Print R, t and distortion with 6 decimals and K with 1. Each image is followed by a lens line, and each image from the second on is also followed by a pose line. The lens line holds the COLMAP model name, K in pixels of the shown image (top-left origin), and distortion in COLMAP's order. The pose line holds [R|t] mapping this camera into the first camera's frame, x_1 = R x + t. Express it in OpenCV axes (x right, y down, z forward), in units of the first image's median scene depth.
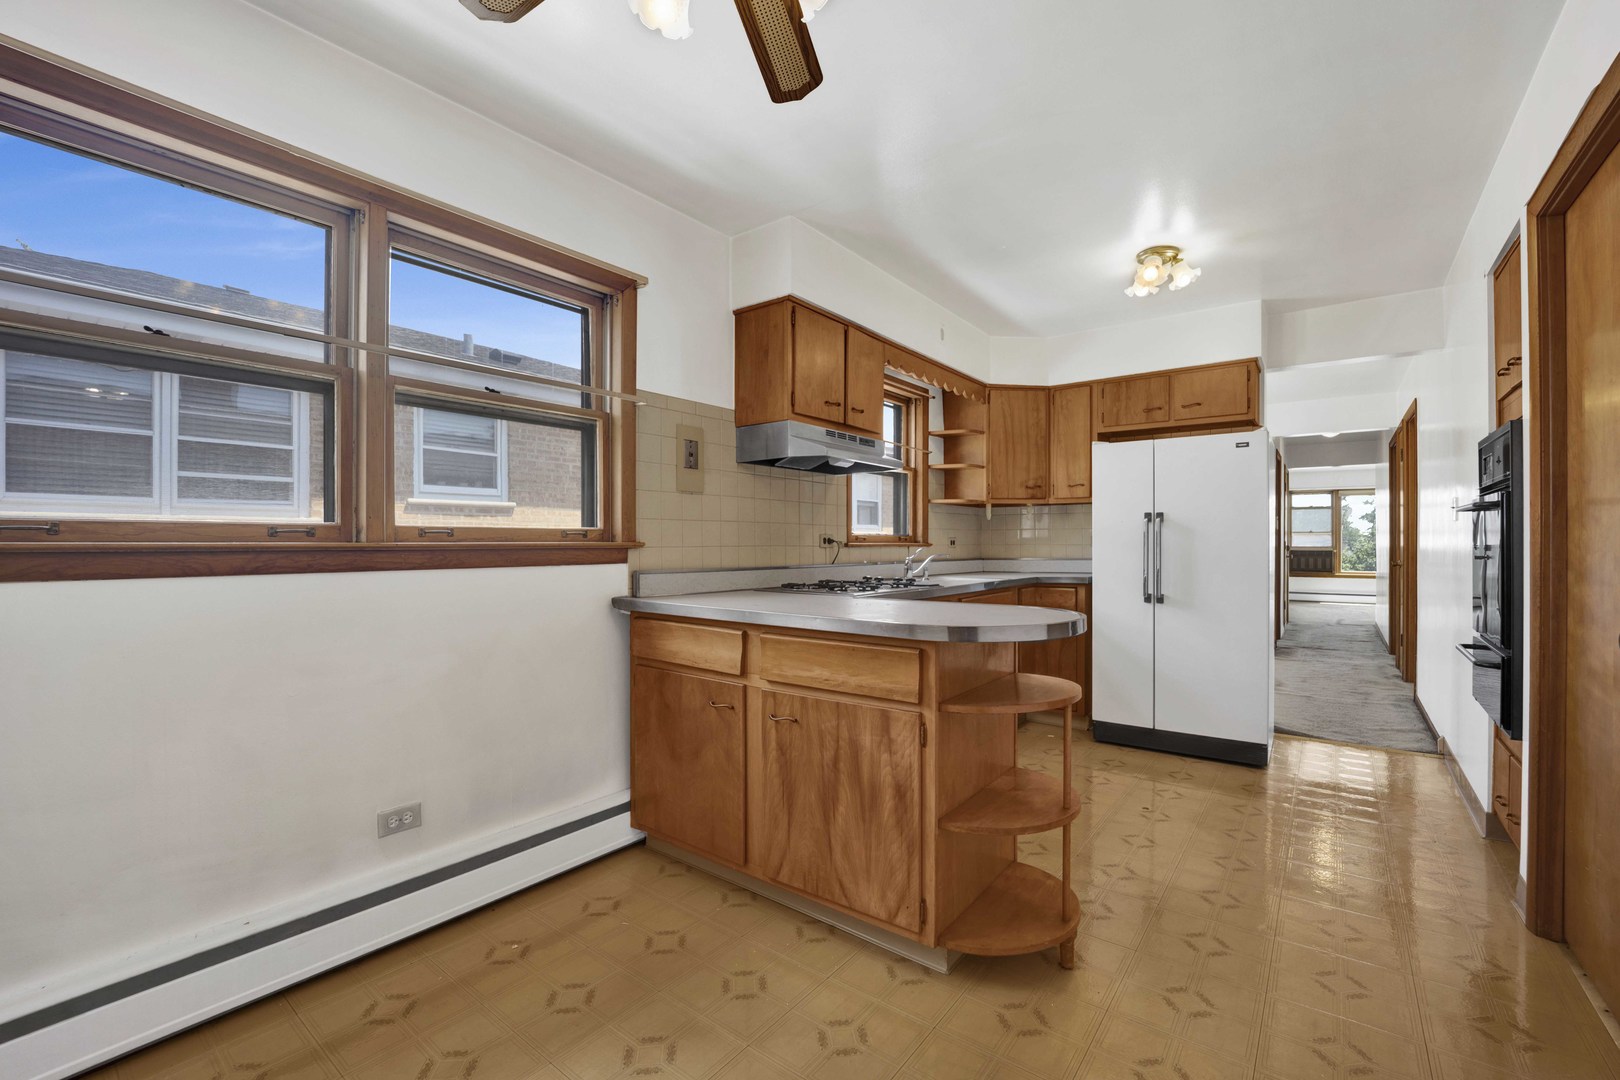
lens RADIAL K [[673.9, 0, 810.0], [0, 673.9, 540.0], [0, 0, 1]] dist [-0.020253, -0.000237]
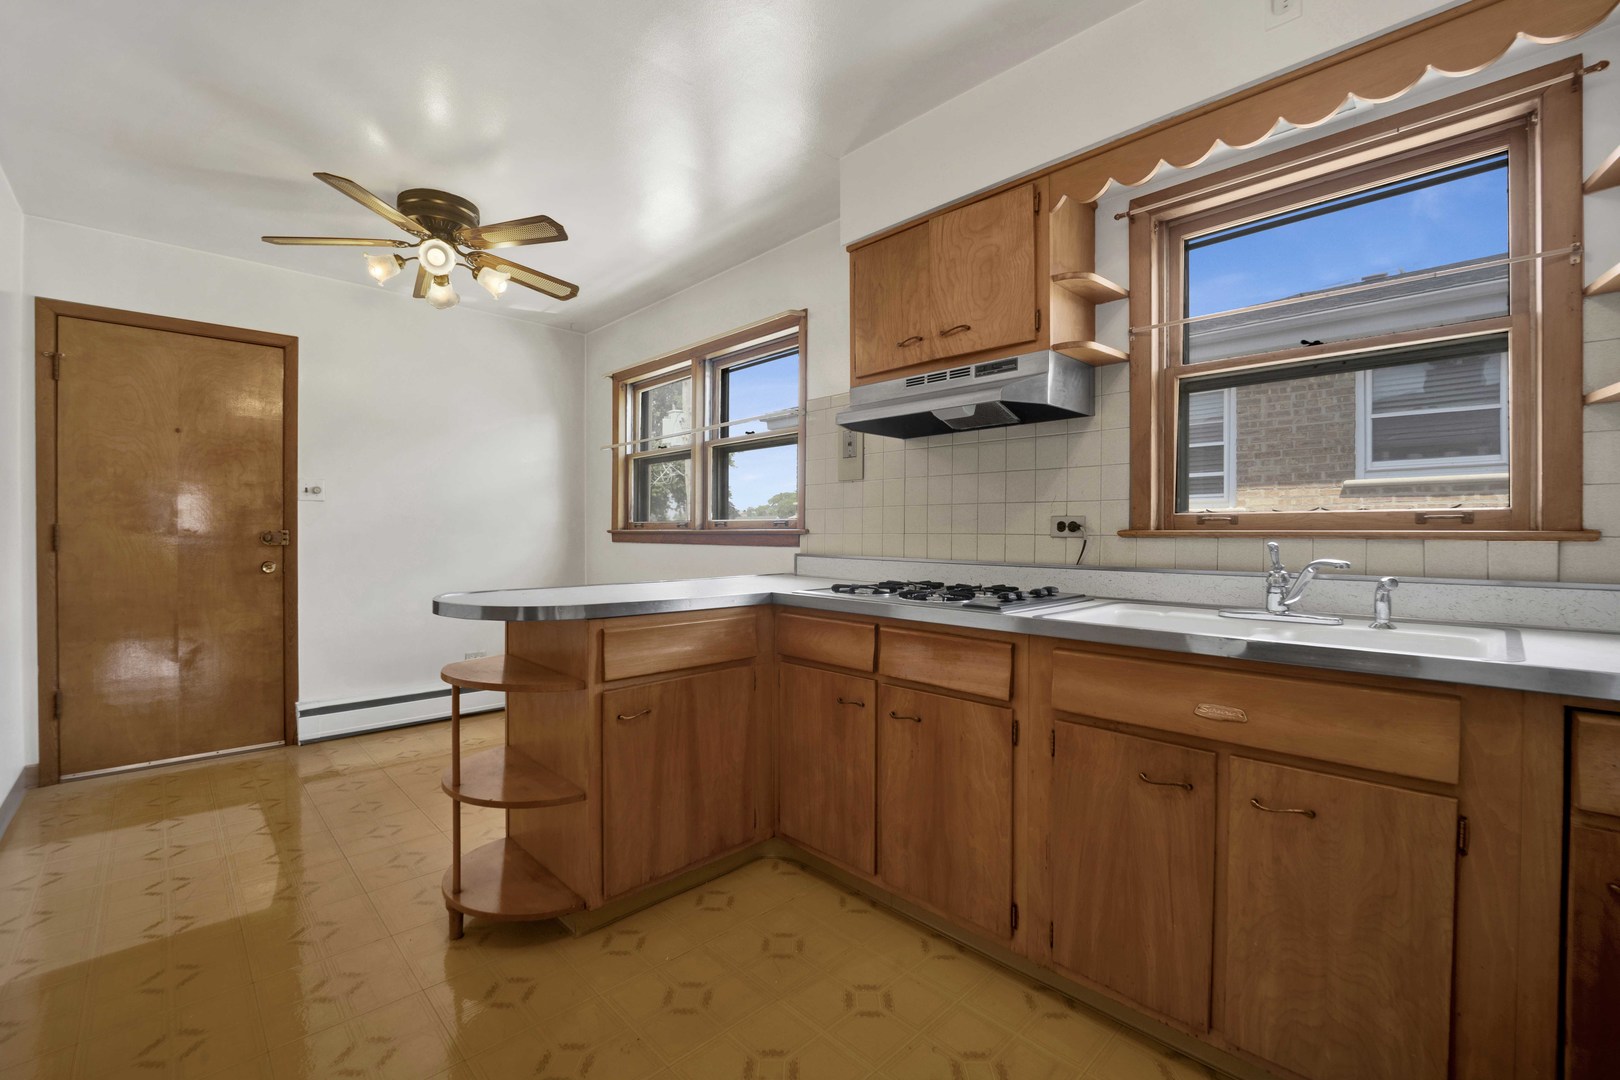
lens RADIAL K [[673.9, 0, 810.0], [0, 673.9, 540.0], [0, 0, 1]] dist [-0.020253, -0.000237]
pose [[-0.134883, 0.011830, -0.990791, 0.681112], [0.002388, 0.999930, 0.011614, 0.005879], [0.990859, -0.000800, -0.134902, 0.861285]]
